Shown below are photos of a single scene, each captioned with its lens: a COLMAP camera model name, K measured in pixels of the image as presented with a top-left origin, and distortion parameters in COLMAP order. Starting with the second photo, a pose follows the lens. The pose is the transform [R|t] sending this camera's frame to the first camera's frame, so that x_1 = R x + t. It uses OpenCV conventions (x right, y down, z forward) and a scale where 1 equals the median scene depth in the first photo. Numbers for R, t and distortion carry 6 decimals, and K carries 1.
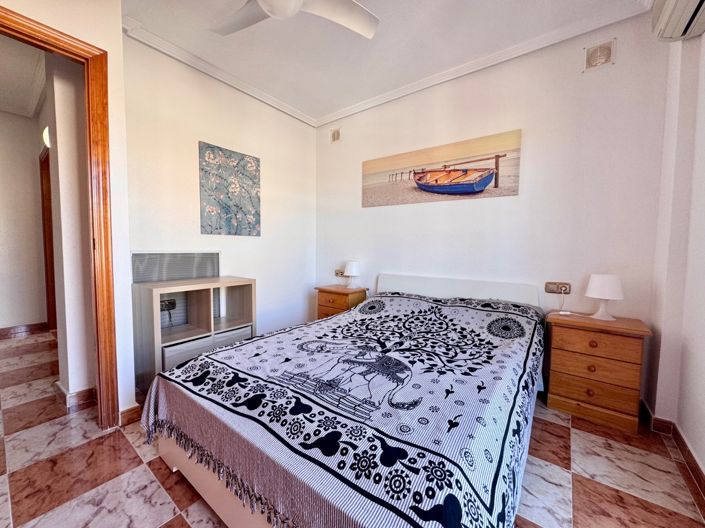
lens RADIAL K [[279.8, 0, 352.2], [0, 279.8, 263.2], [0, 0, 1]] dist [-0.002753, 0.000722]
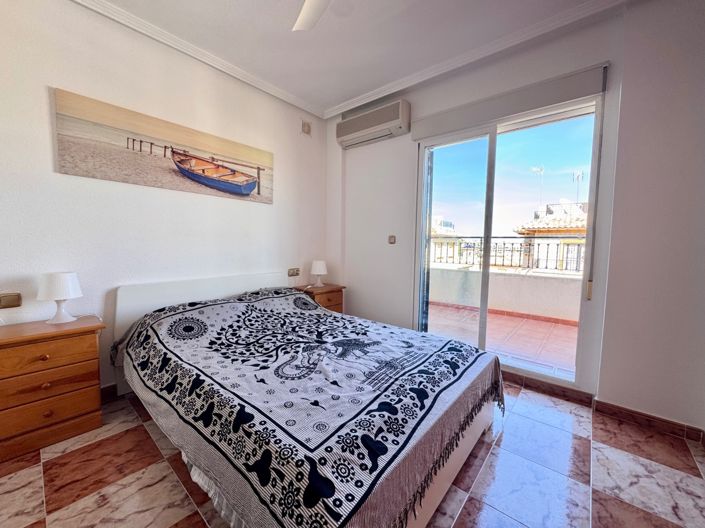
lens RADIAL K [[279.8, 0, 352.5], [0, 279.8, 262.9], [0, 0, 1]] dist [-0.002753, 0.000722]
pose [[0.059533, -0.078468, 0.995137, -0.866873], [0.042420, 0.996204, 0.076014, -0.073799], [-0.997325, 0.037689, 0.062636, 0.712014]]
